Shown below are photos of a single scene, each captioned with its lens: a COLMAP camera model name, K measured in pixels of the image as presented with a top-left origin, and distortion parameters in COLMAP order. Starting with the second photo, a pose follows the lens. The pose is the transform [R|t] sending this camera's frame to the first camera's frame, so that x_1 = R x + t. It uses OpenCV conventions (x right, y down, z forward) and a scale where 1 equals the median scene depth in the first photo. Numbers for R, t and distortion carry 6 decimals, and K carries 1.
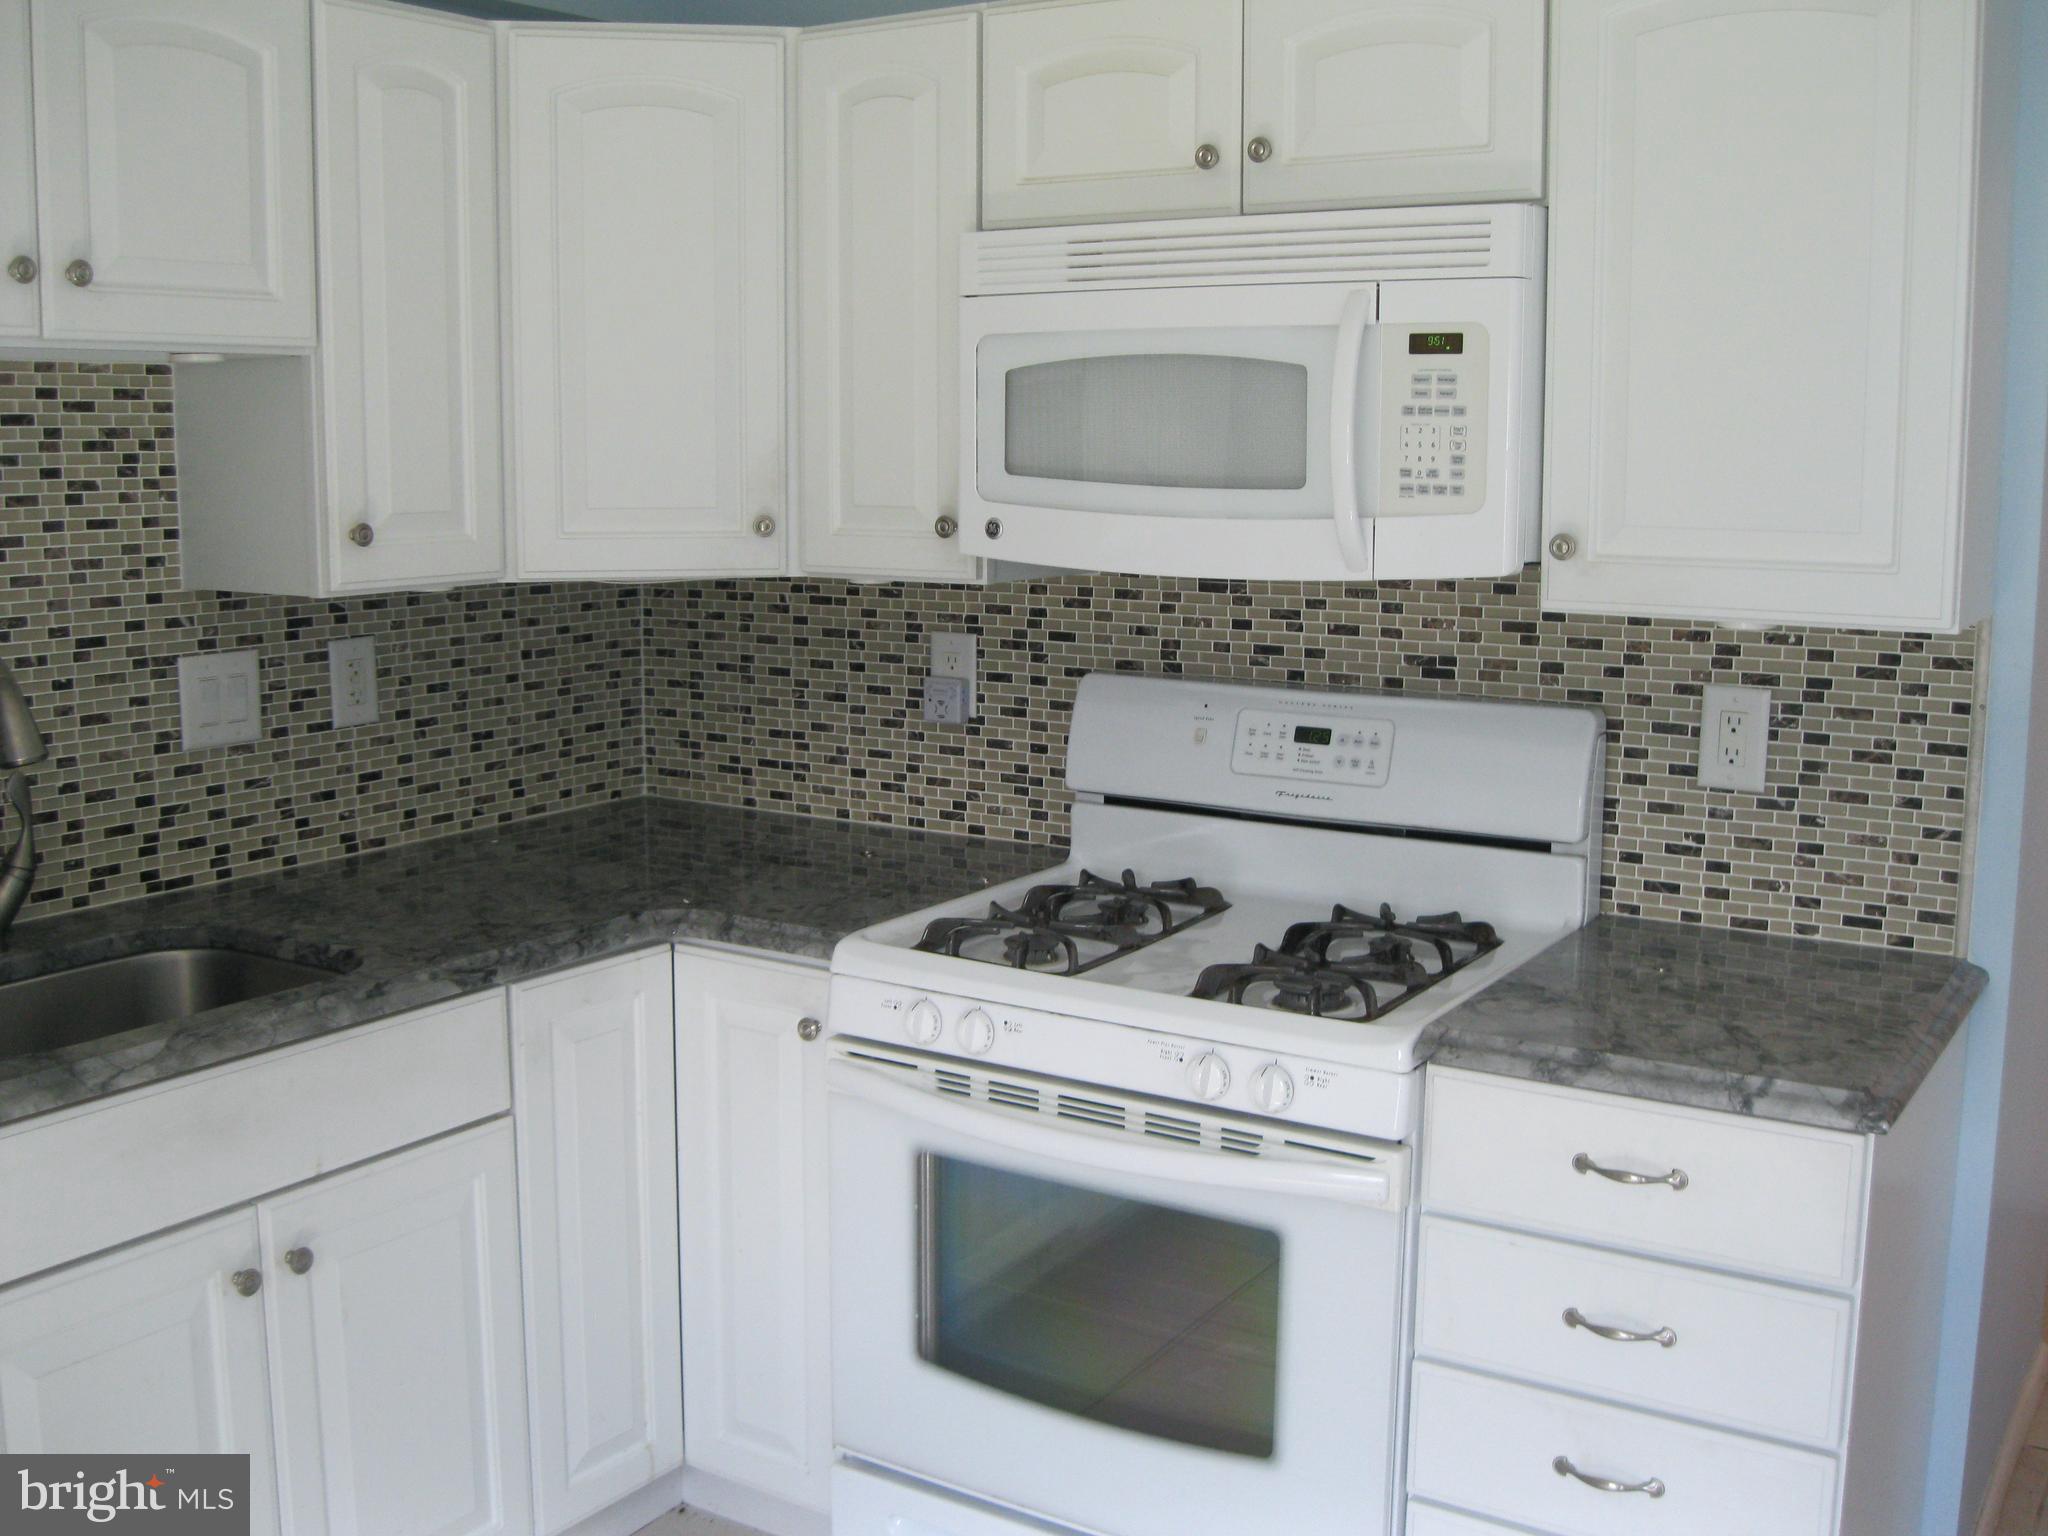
lens RADIAL K [[2111.4, 0, 1015.5], [0, 2111.4, 767.5], [0, 0, 1]] dist [-0.107664, 0.000000]
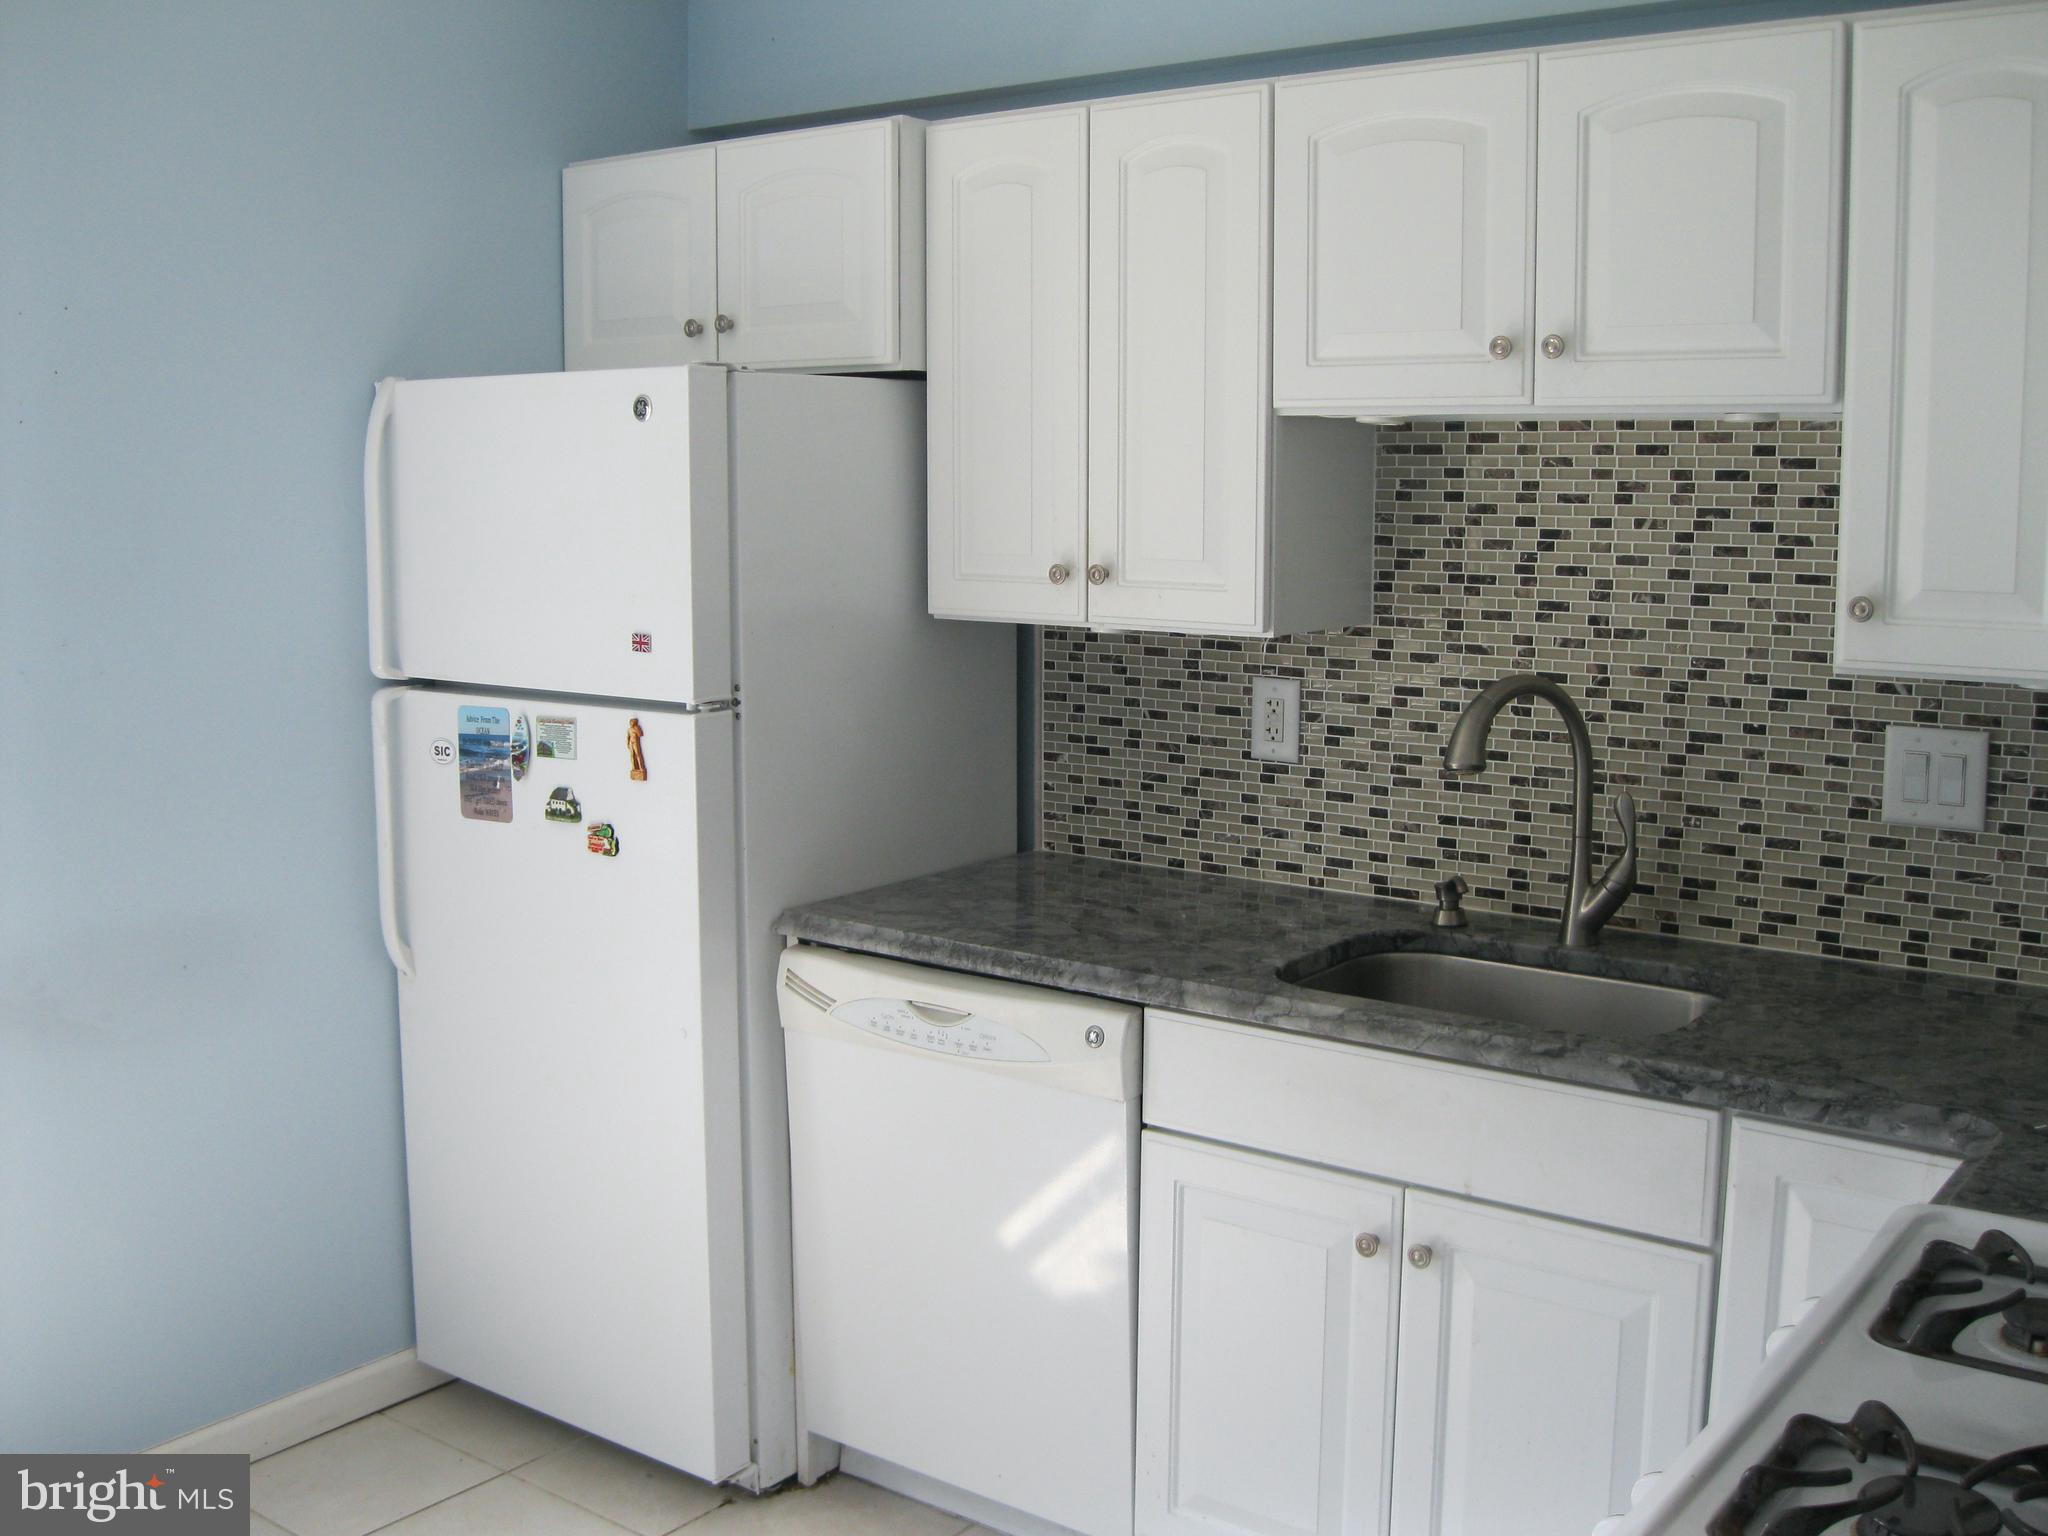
lens RADIAL K [[2111.4, 0, 1010.0], [0, 2111.4, 761.2], [0, 0, 1]] dist [-0.107664, 0.000000]
pose [[-0.083946, 0.134908, -0.987296, 0.592846], [-0.153072, 0.977287, 0.146555, -0.117425], [0.984643, 0.163430, -0.061389, 0.675376]]
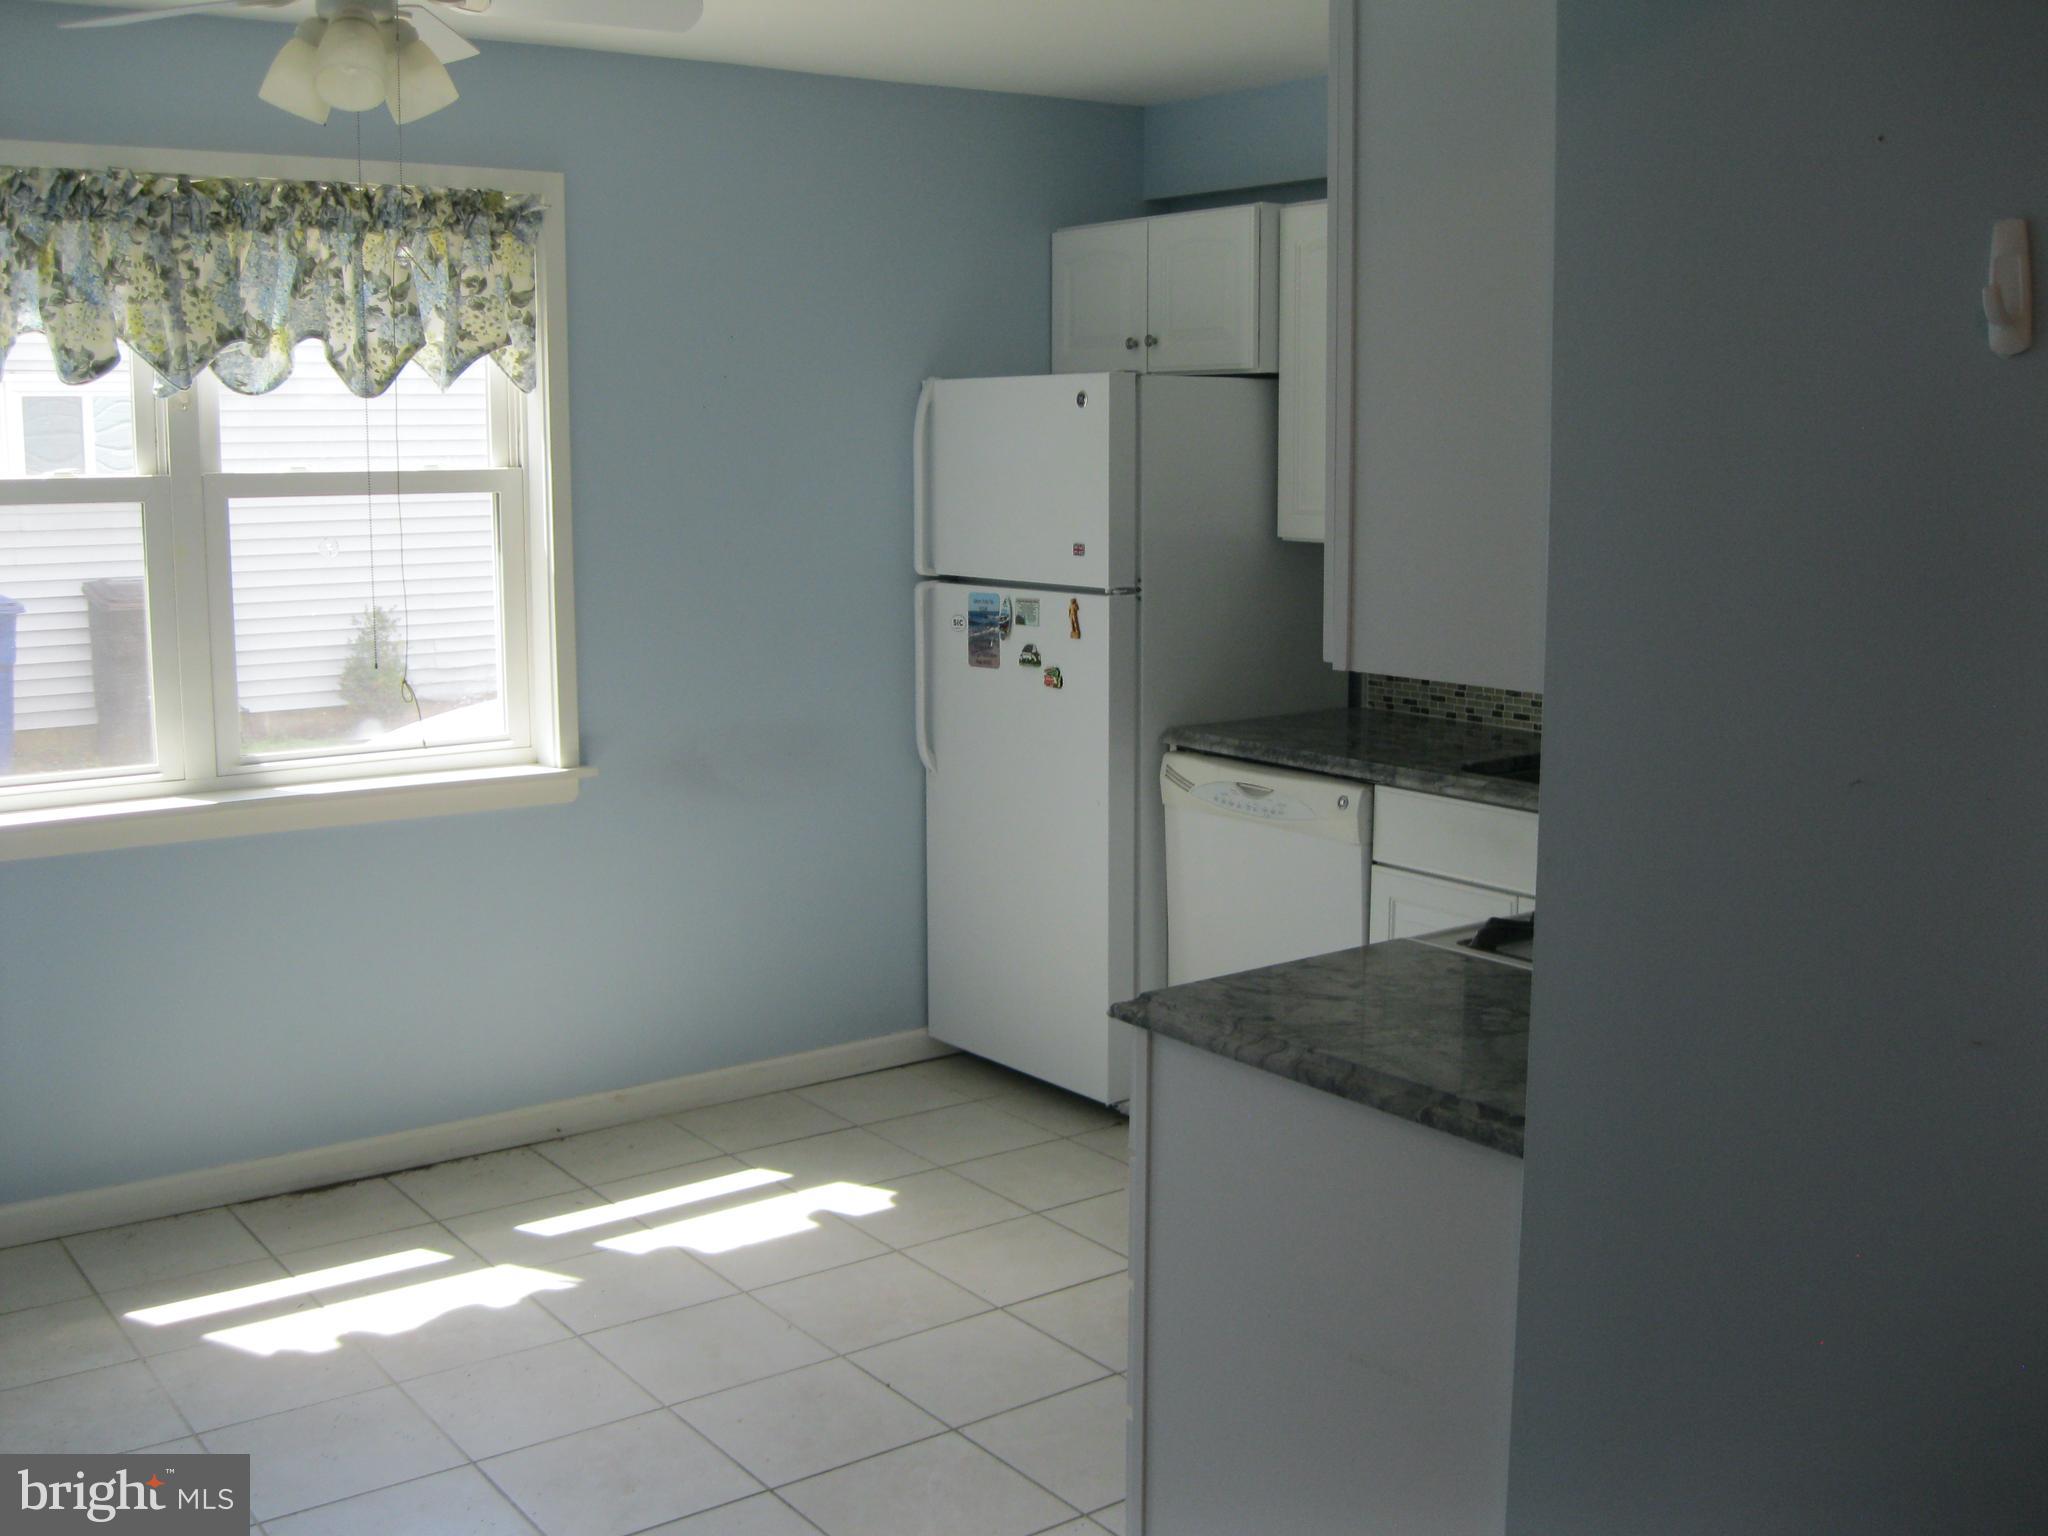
lens RADIAL K [[2111.4, 0, 1022.8], [0, 2111.4, 766.9], [0, 0, 1]] dist [-0.107664, 0.000000]
pose [[-0.347367, 0.144207, -0.926574, 1.143981], [-0.142134, 0.968591, 0.204031, -0.159828], [0.926895, 0.202571, -0.315960, 0.941929]]
